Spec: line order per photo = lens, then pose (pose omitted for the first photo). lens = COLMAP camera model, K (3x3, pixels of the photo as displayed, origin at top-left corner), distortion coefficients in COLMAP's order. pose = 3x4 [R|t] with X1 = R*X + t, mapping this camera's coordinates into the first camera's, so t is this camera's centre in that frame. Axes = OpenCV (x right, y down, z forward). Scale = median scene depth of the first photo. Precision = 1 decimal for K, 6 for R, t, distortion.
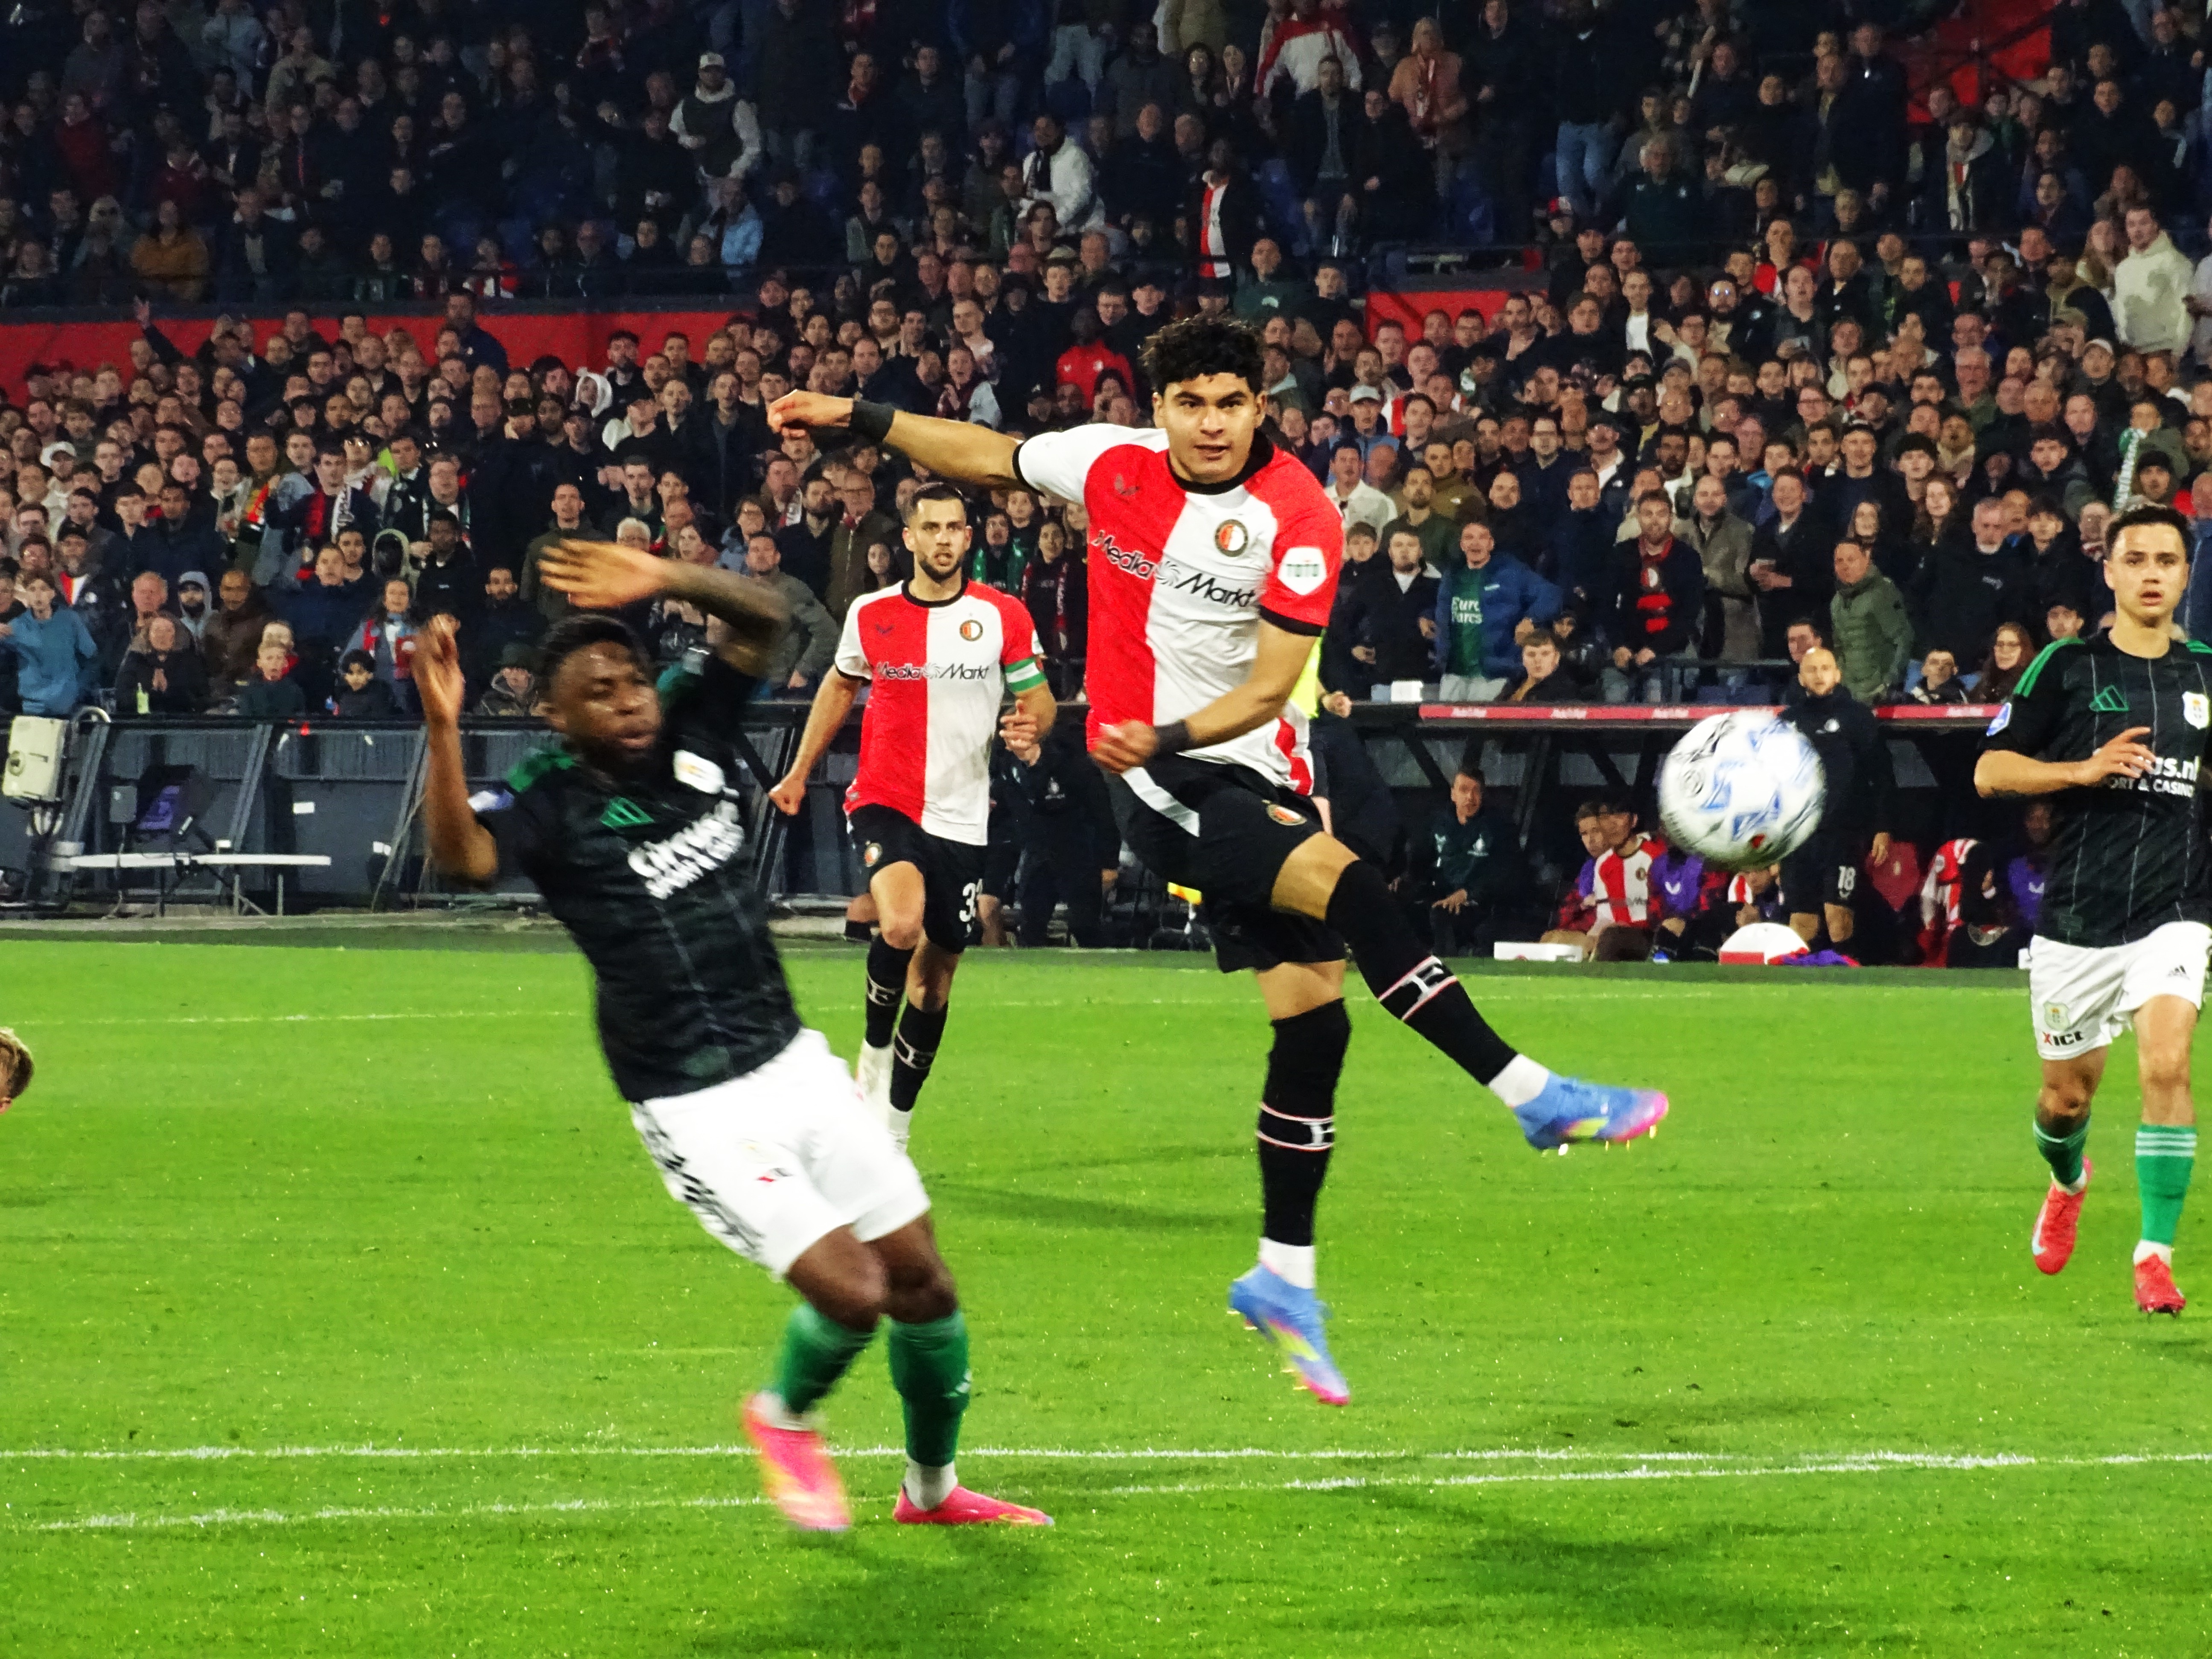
lens RADIAL K [[6648.6, 0, 1108.6], [0, 6648.6, 830.7], [0, 0, 1]] dist [0.768684, 0.000000]
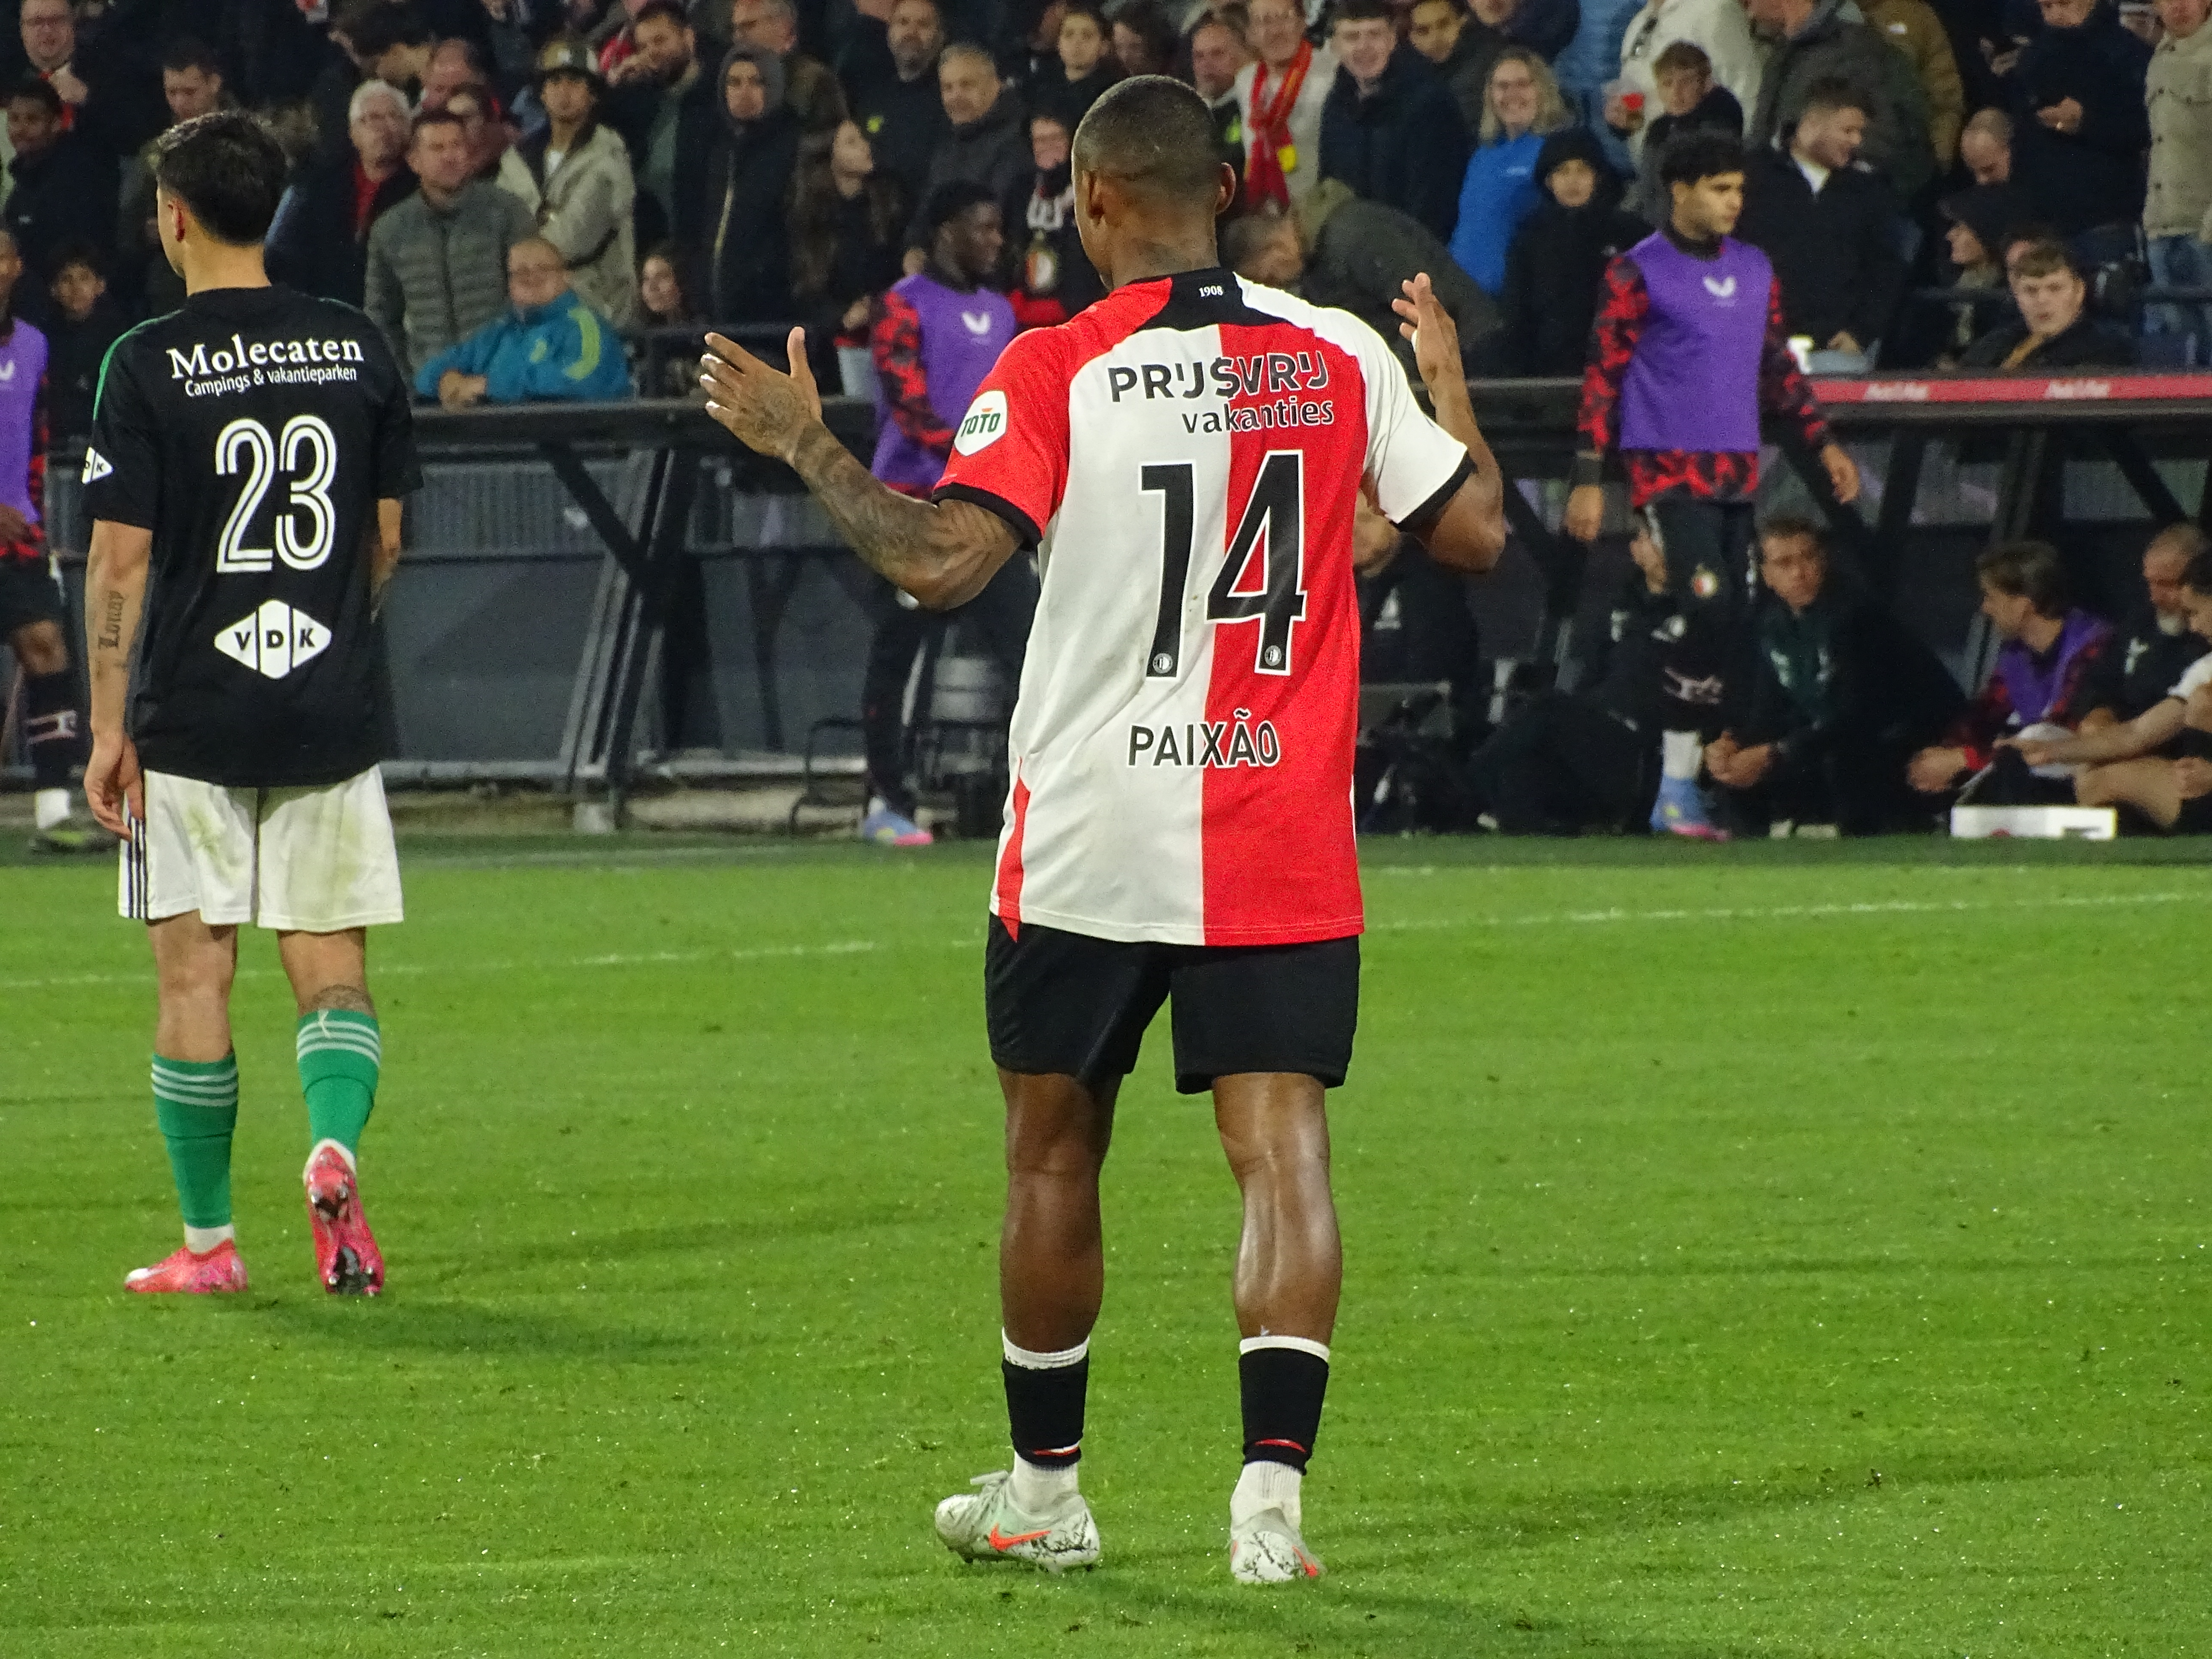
lens RADIAL K [[9950.8, 0, 1106.2], [0, 9950.8, 829.3], [0, 0, 1]] dist [-0.518944, 0.000000]
pose [[0.997897, -0.024678, -0.059944, 0.037090], [0.025798, 0.999505, 0.017985, 0.002085], [0.059470, -0.019494, 0.998040, 0.176372]]
